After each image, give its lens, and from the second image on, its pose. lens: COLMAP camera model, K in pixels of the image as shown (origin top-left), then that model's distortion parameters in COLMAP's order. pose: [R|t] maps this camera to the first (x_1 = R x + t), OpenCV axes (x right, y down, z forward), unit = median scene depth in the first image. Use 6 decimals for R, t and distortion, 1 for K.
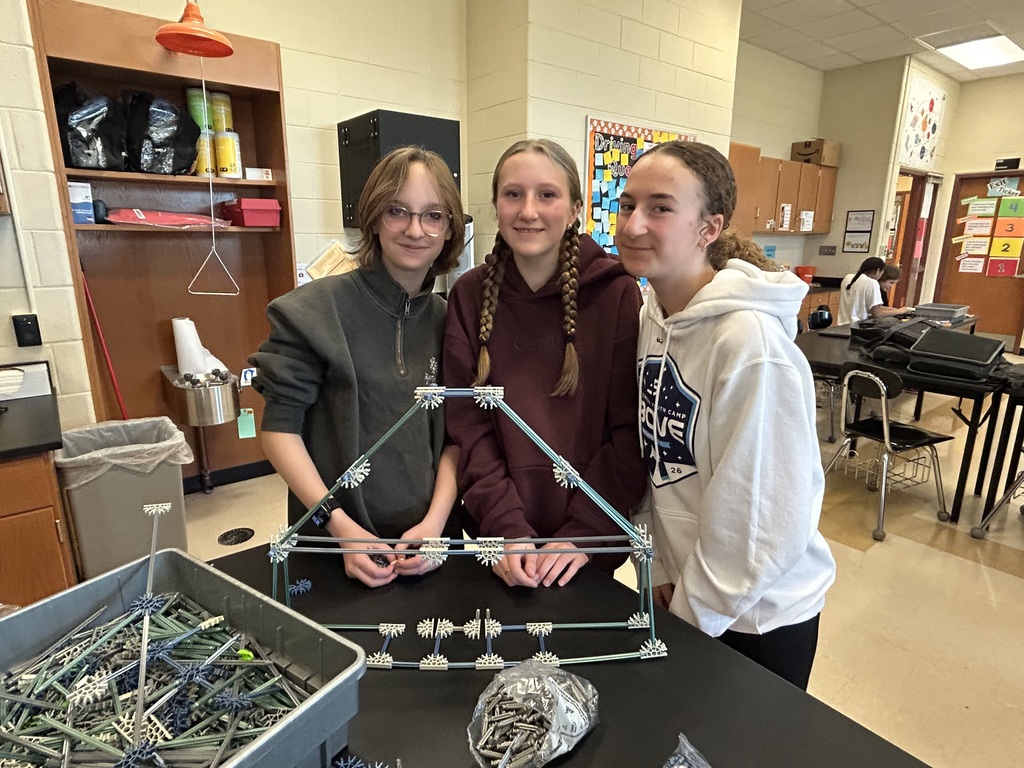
lens RADIAL K [[579.1, 0, 513.1], [0, 579.1, 382.1], [0, 0, 1]] dist [0.017839, 0.000319]
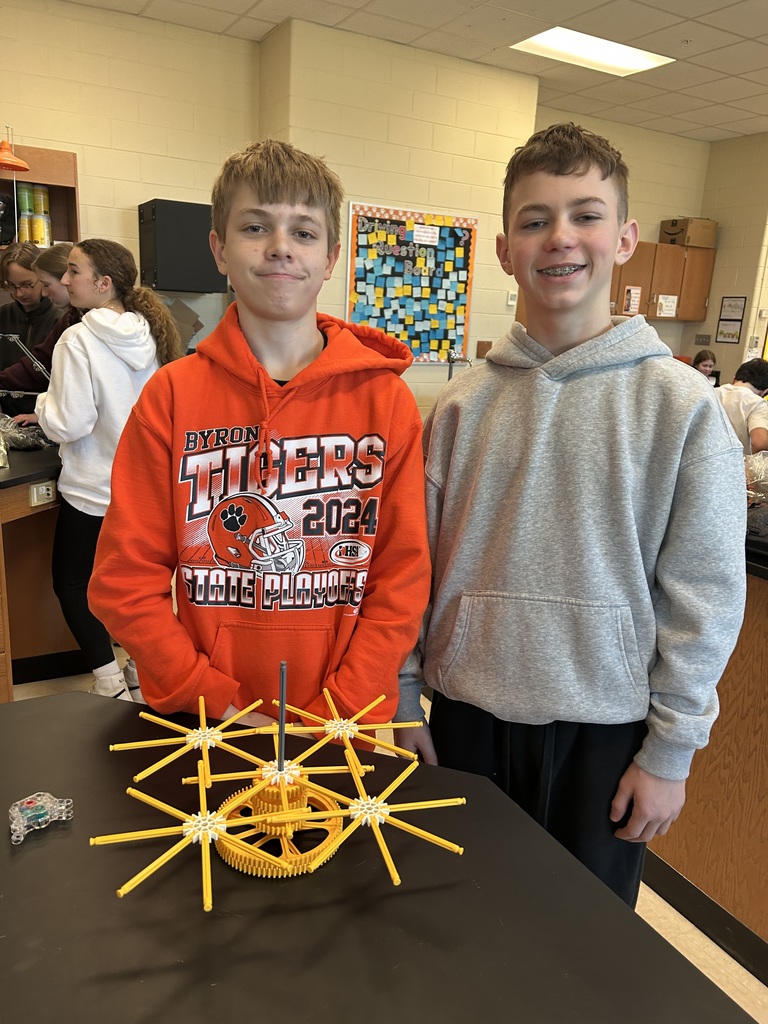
lens RADIAL K [[781.3, 0, 383.6], [0, 781.3, 510.6], [0, 0, 1]] dist [0.036928, -0.005716]
pose [[0.983557, 0.084441, -0.159642, 0.467983], [-0.085093, 0.996369, 0.002758, 0.134892], [0.159295, 0.010872, 0.987171, -0.494069]]
